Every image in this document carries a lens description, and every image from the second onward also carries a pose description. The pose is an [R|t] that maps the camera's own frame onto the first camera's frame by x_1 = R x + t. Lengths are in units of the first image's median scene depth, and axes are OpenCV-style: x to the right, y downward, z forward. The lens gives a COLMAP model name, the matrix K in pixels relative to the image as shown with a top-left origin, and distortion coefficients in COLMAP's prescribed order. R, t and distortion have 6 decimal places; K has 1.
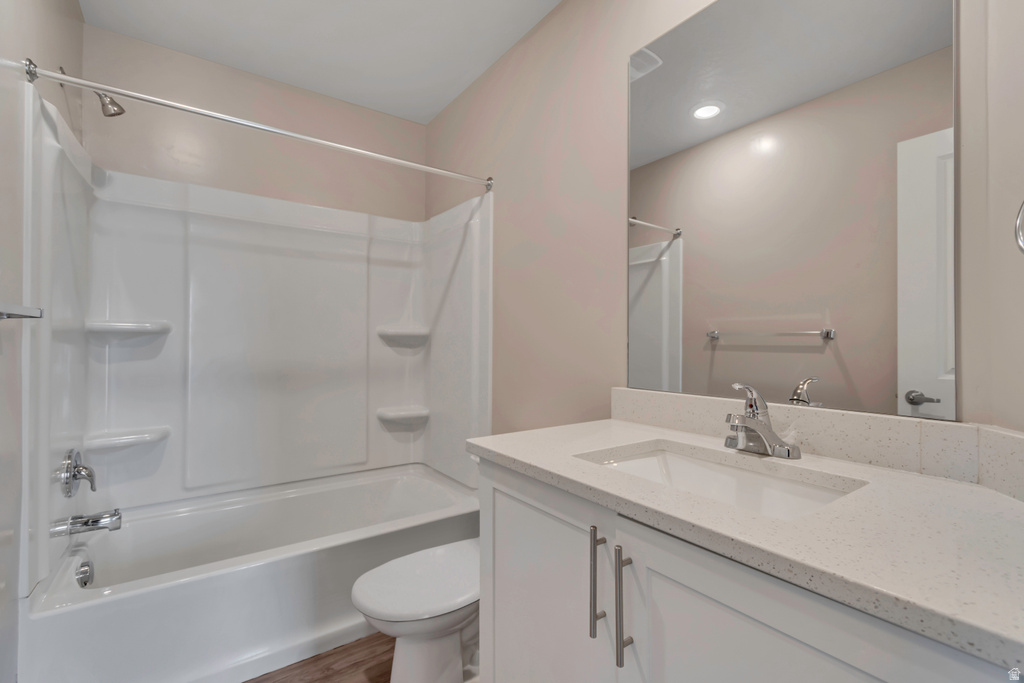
lens RADIAL K [[460.5, 0, 513.8], [0, 460.5, 343.5], [0, 0, 1]] dist [0.002469, 0.000391]
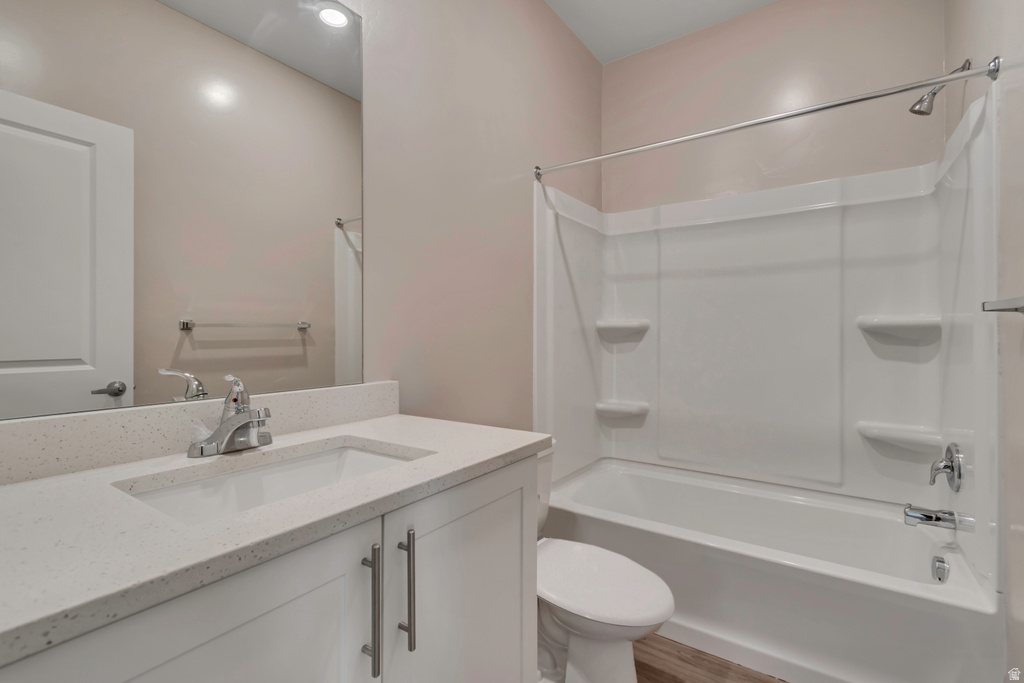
lens RADIAL K [[460.5, 0, 514.0], [0, 460.5, 335.6], [0, 0, 1]] dist [0.002469, 0.000391]
pose [[0.338916, -0.003887, -0.940809, 0.251923], [-0.003564, 0.999979, -0.005416, 0.002109], [0.940810, 0.005189, 0.338895, 0.185225]]
